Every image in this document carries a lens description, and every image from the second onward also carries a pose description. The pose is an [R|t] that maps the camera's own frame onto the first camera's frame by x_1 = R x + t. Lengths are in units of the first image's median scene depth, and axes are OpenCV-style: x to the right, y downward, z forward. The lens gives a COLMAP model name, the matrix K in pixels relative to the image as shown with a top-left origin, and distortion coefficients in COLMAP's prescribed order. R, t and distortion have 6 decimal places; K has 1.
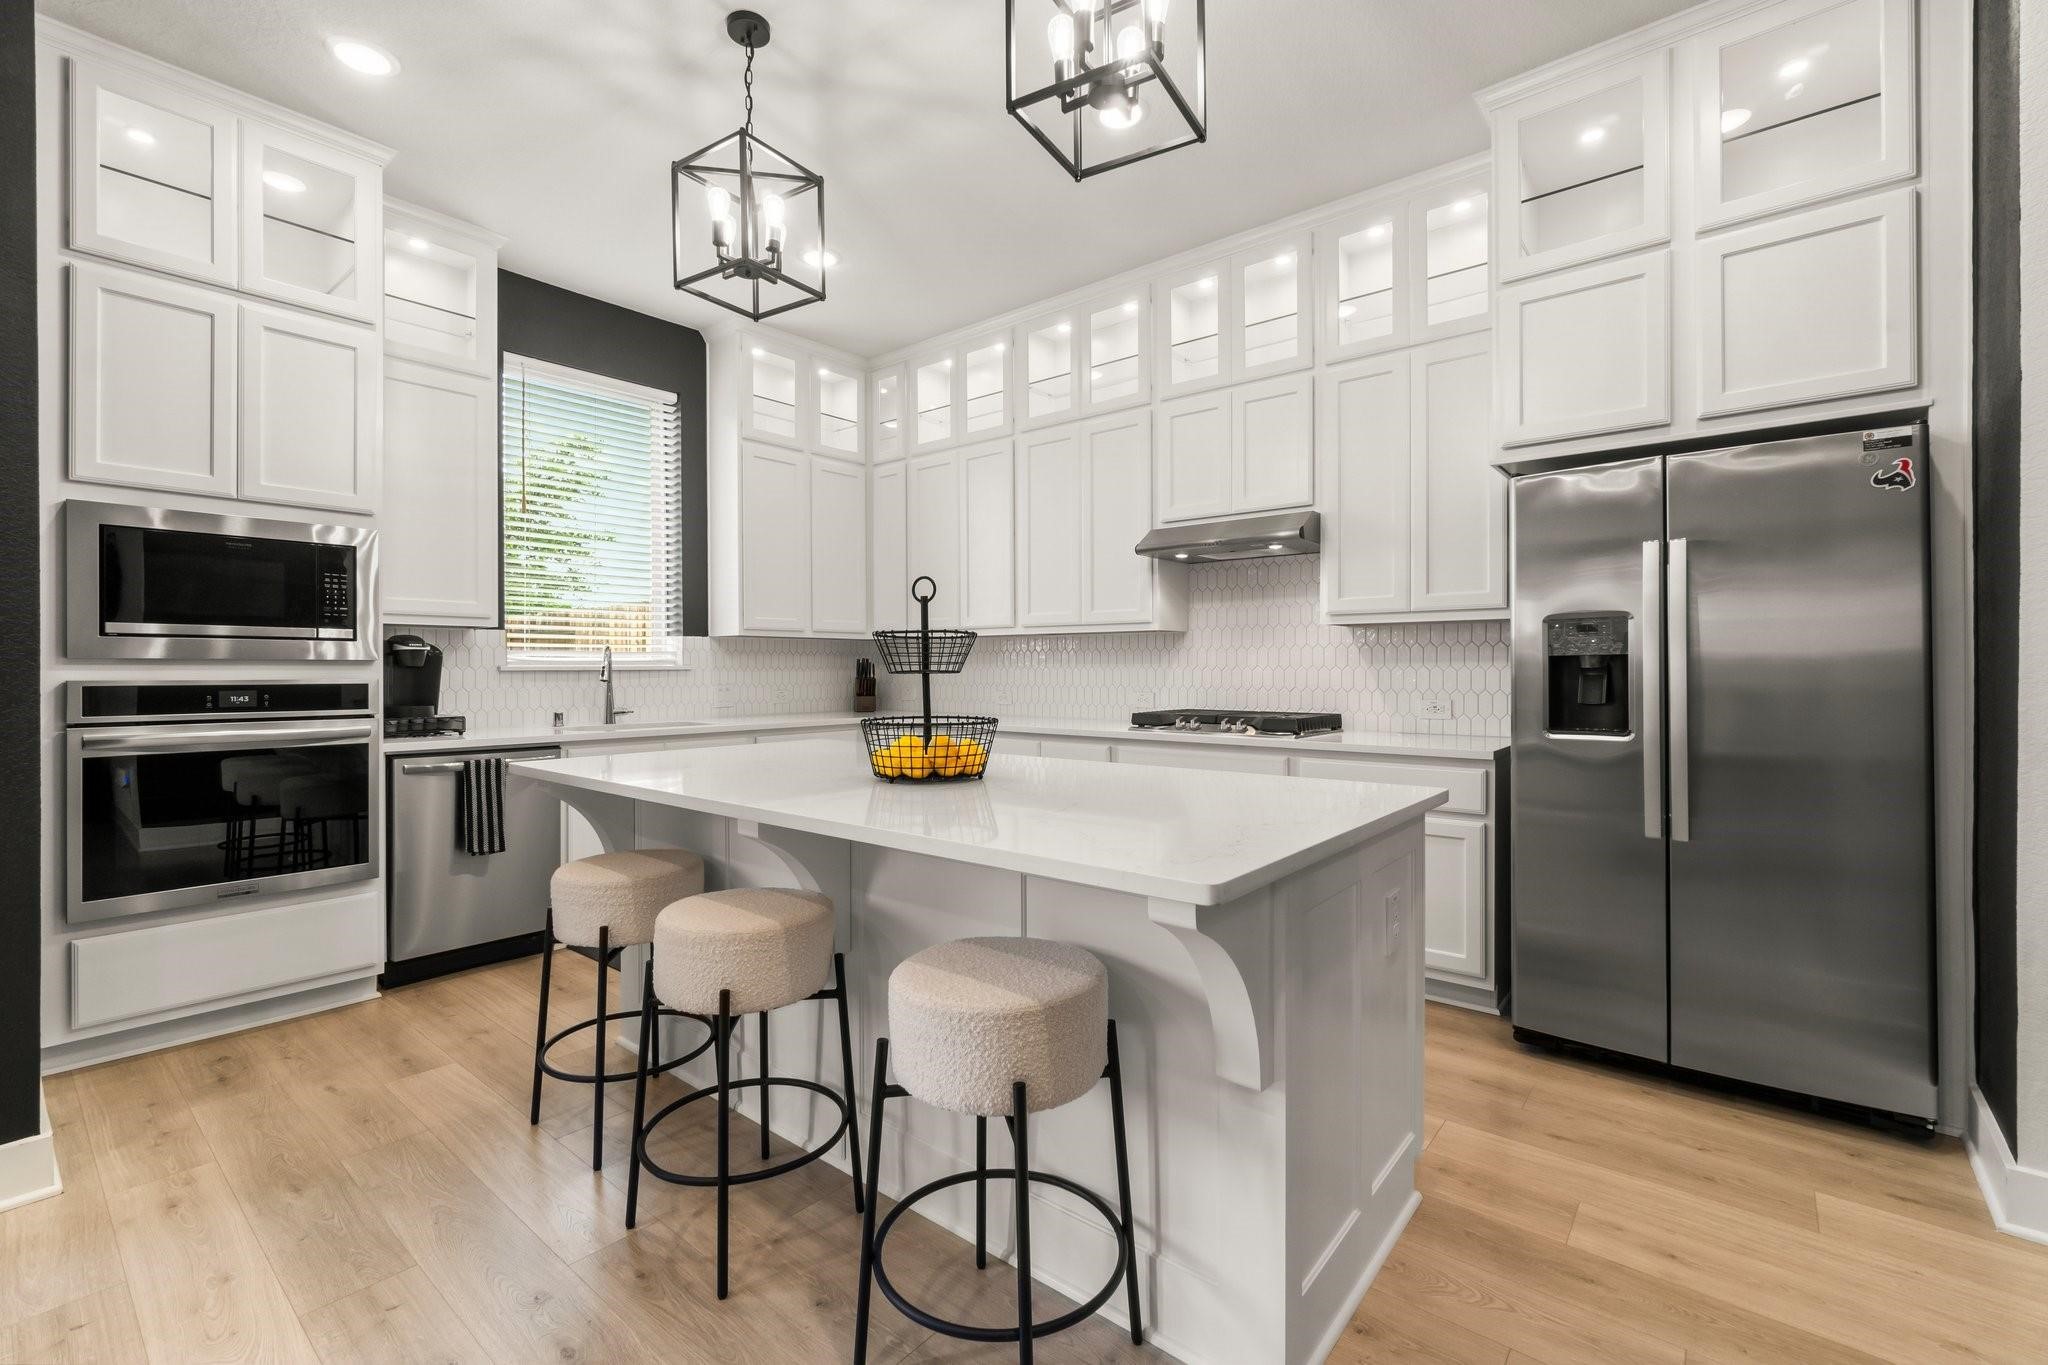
lens RADIAL K [[882.4, 0, 1011.3], [0, 882.4, 671.1], [0, 0, 1]] dist [-0.004579, 0.000953]
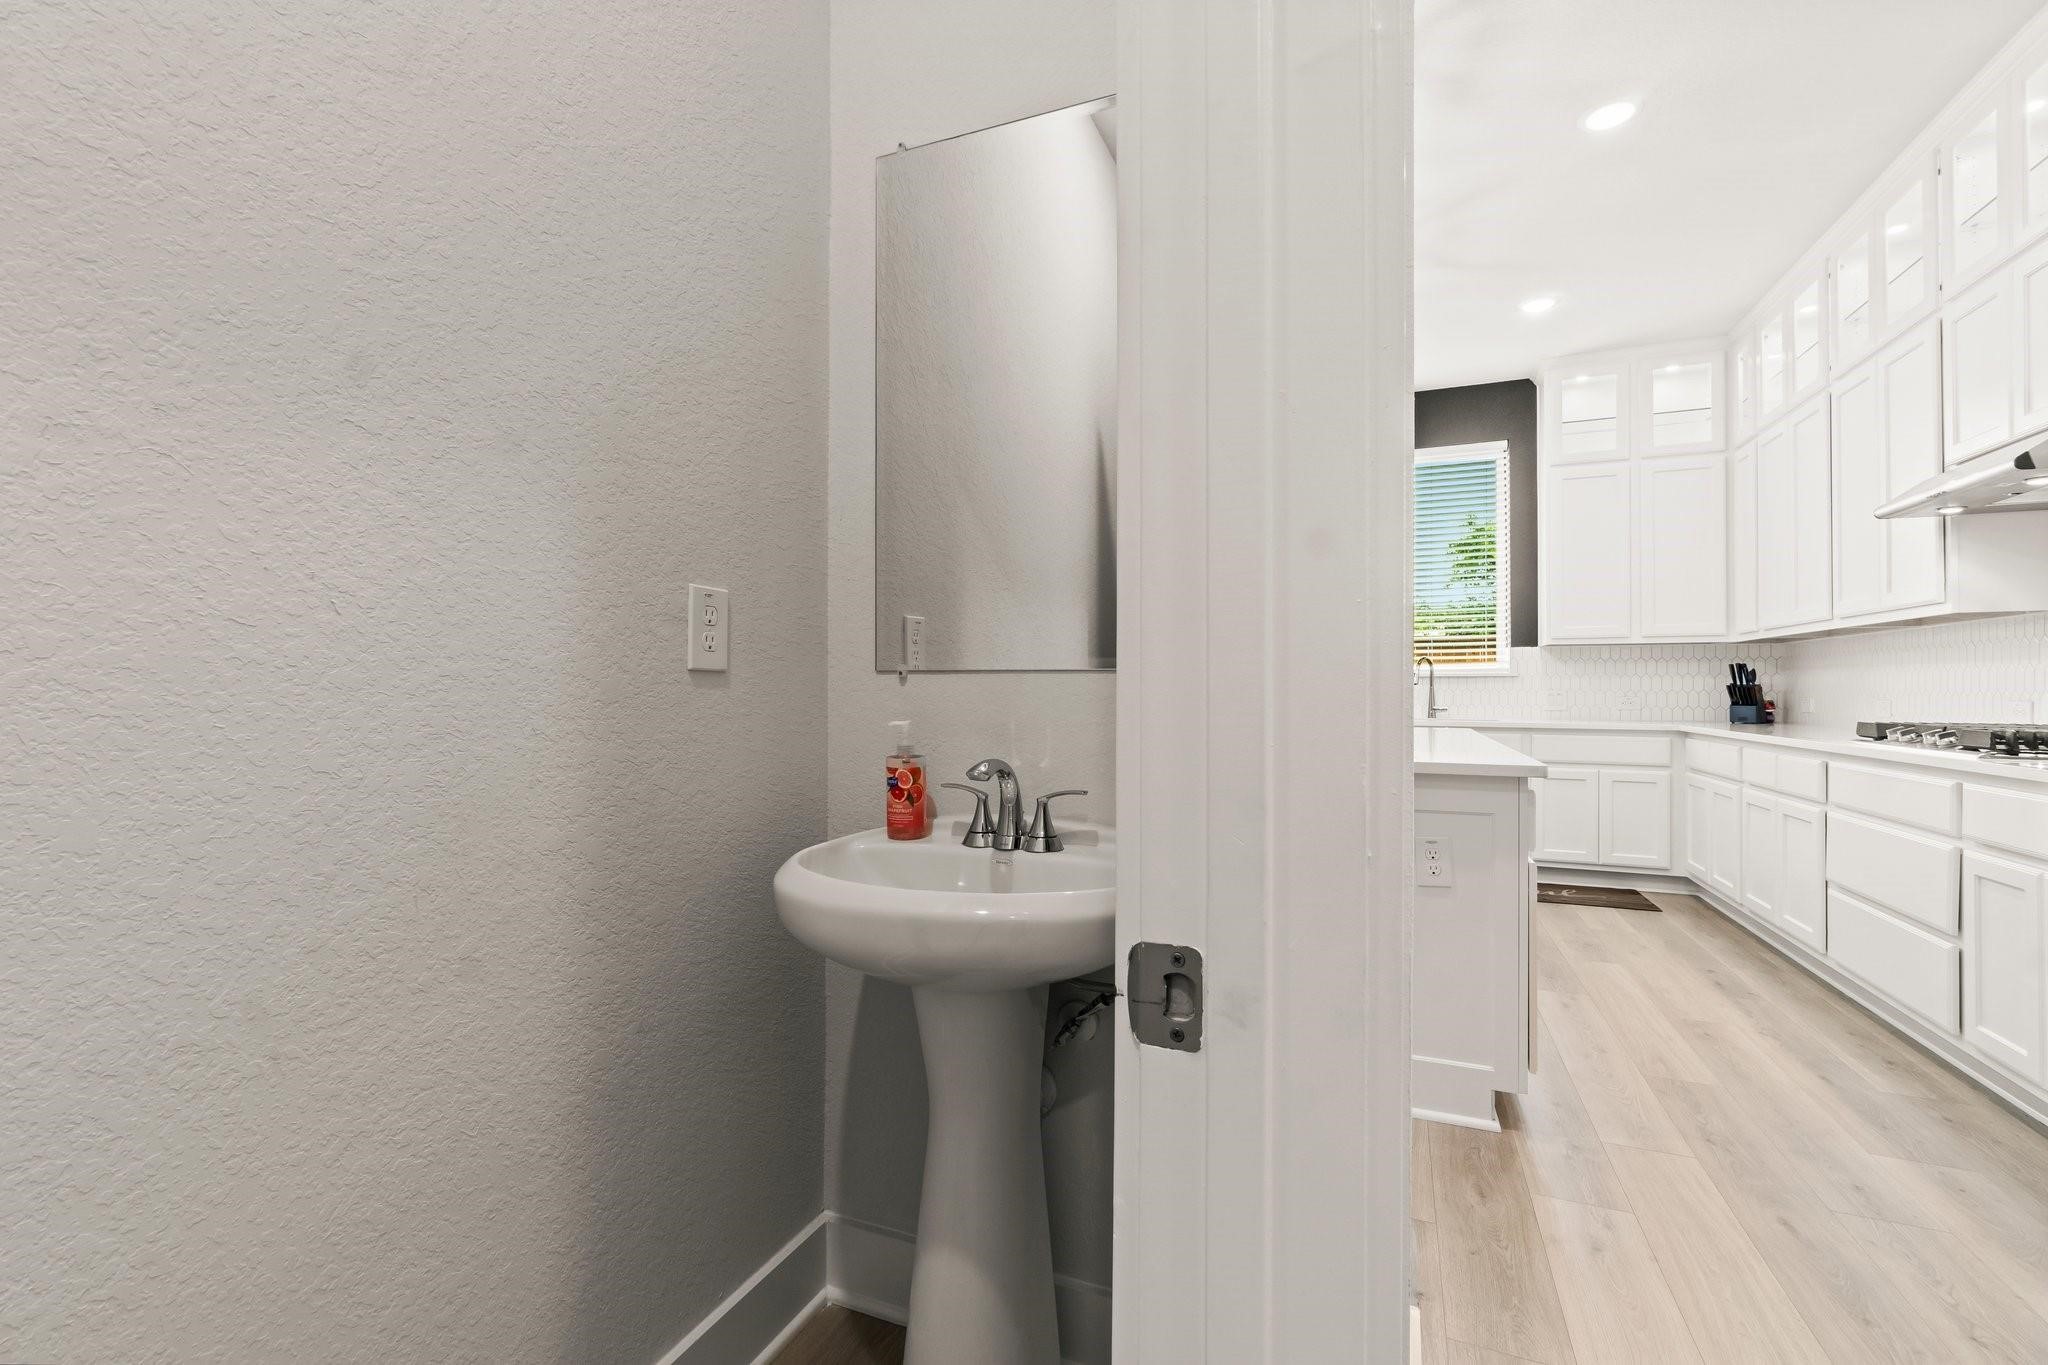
lens RADIAL K [[882.4, 0, 1016.5], [0, 882.4, 683.9], [0, 0, 1]] dist [-0.004579, 0.000953]
pose [[0.294329, -0.002388, -0.955701, 0.683368], [-0.006951, 0.999965, -0.004639, 0.023002], [0.955679, 0.008008, 0.294303, 0.044766]]
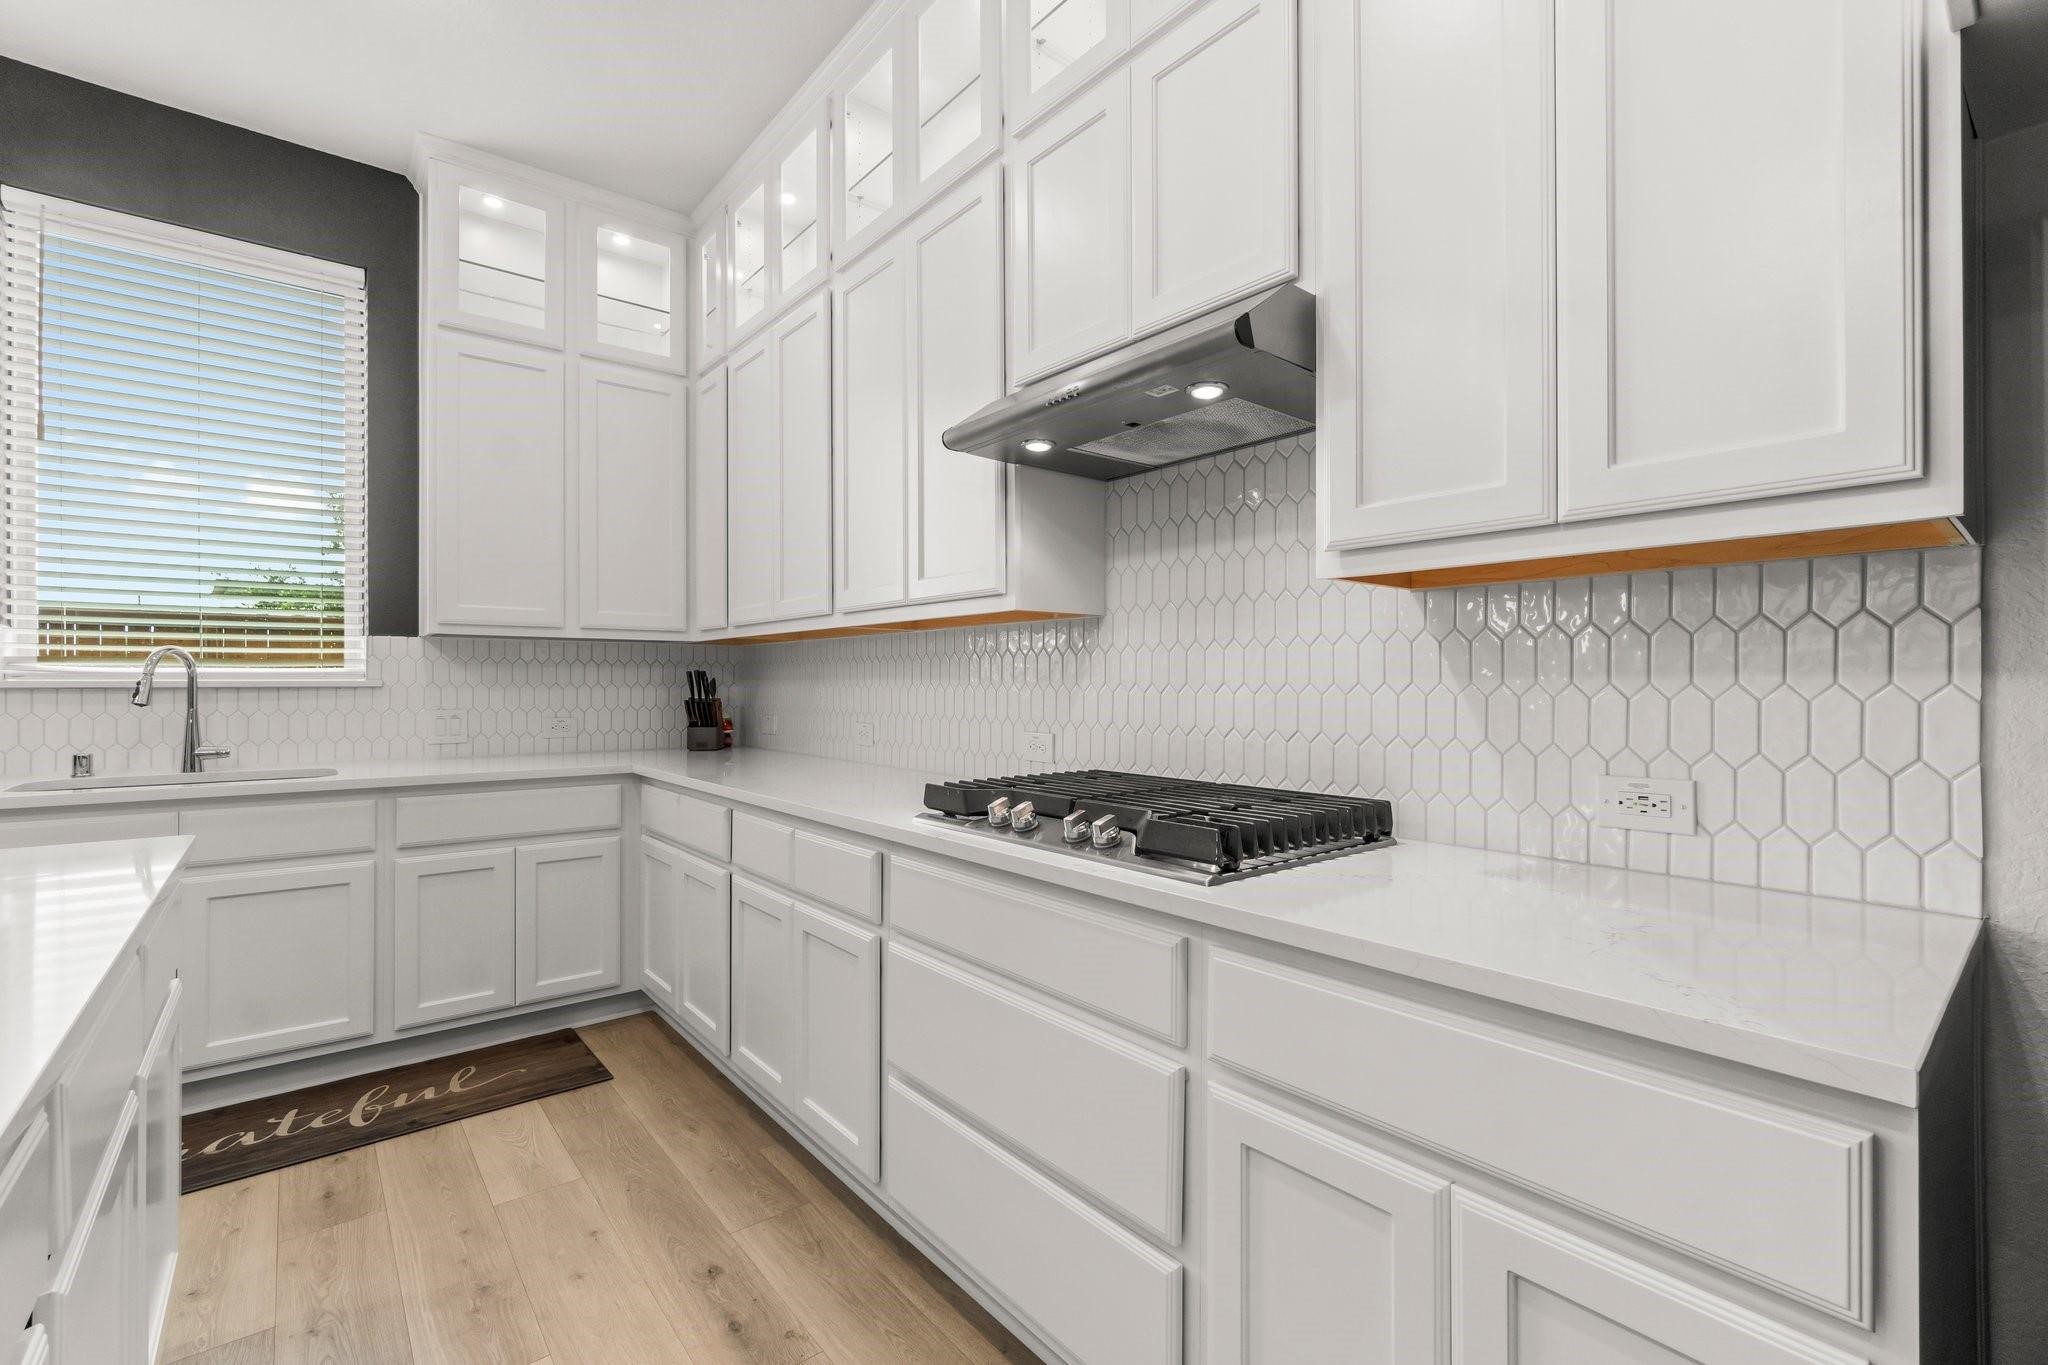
lens RADIAL K [[882.4, 0, 1011.0], [0, 882.4, 680.2], [0, 0, 1]] dist [-0.004579, 0.000953]
pose [[0.982622, 0.001405, -0.185613, 0.273741], [-0.002624, 0.999977, -0.006325, -0.004652], [0.185600, 0.006702, 0.982603, 0.557851]]
